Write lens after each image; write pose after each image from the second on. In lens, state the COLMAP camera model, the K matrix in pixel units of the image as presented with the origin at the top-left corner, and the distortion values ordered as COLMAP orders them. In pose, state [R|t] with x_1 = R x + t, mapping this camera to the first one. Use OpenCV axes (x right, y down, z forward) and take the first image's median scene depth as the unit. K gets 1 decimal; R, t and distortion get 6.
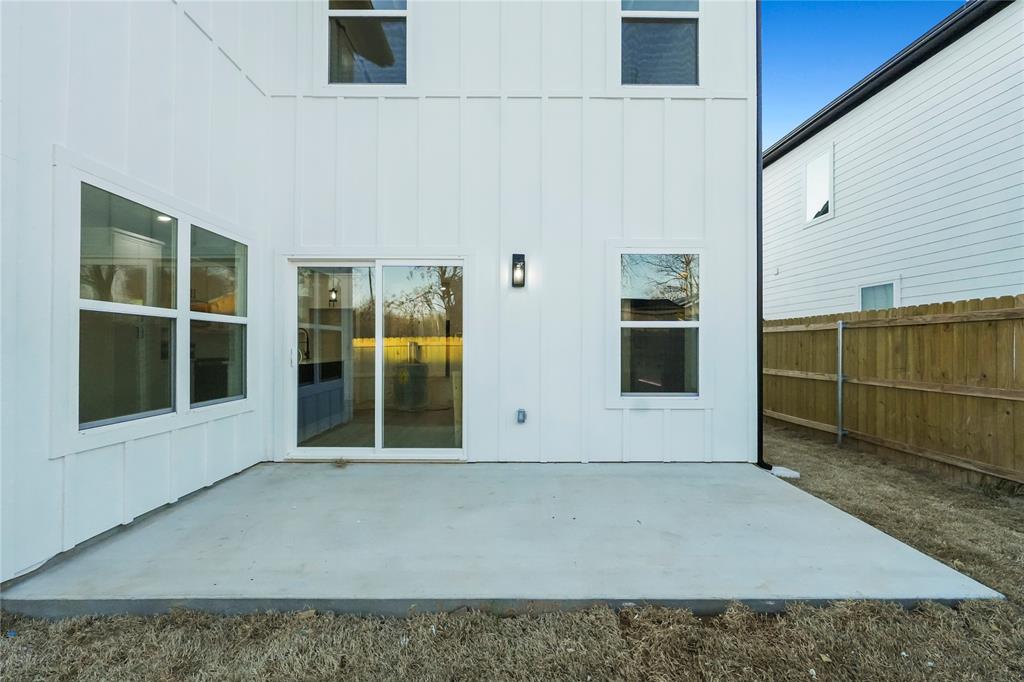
lens RADIAL K [[466.7, 0, 512.0], [0, 466.7, 341.0], [0, 0, 1]] dist [-0.004159, -0.000328]
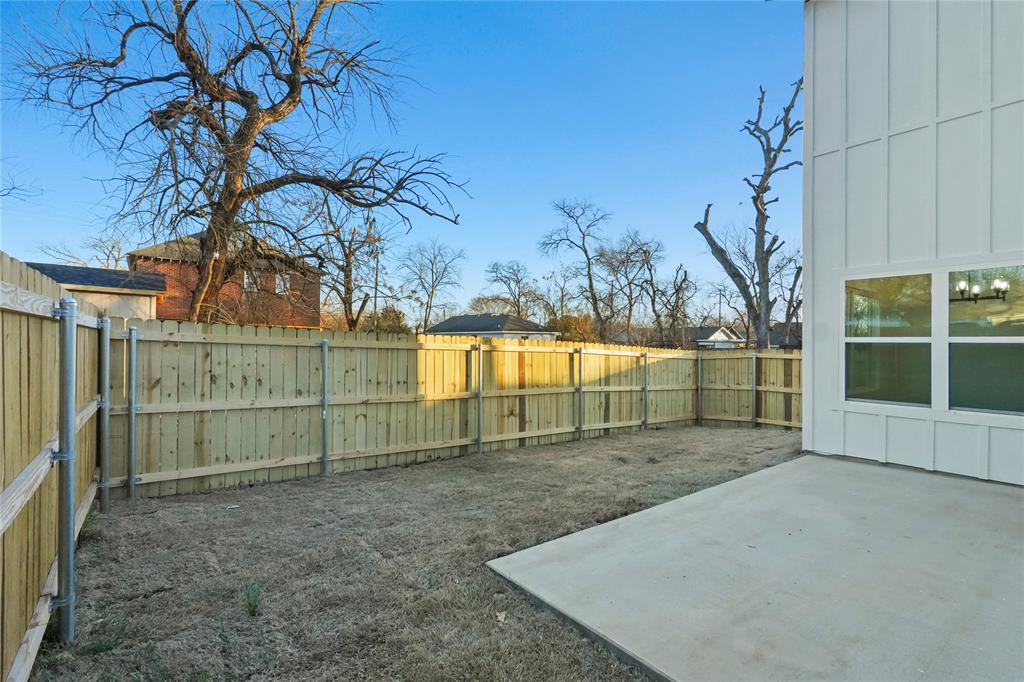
lens RADIAL K [[466.7, 0, 512.0], [0, 466.7, 341.0], [0, 0, 1]] dist [-0.004159, -0.000328]
pose [[-0.796541, -0.009767, -0.604506, 1.149212], [-0.001902, 0.999905, -0.013649, -0.030972], [0.604582, -0.009722, -0.796483, 1.333787]]
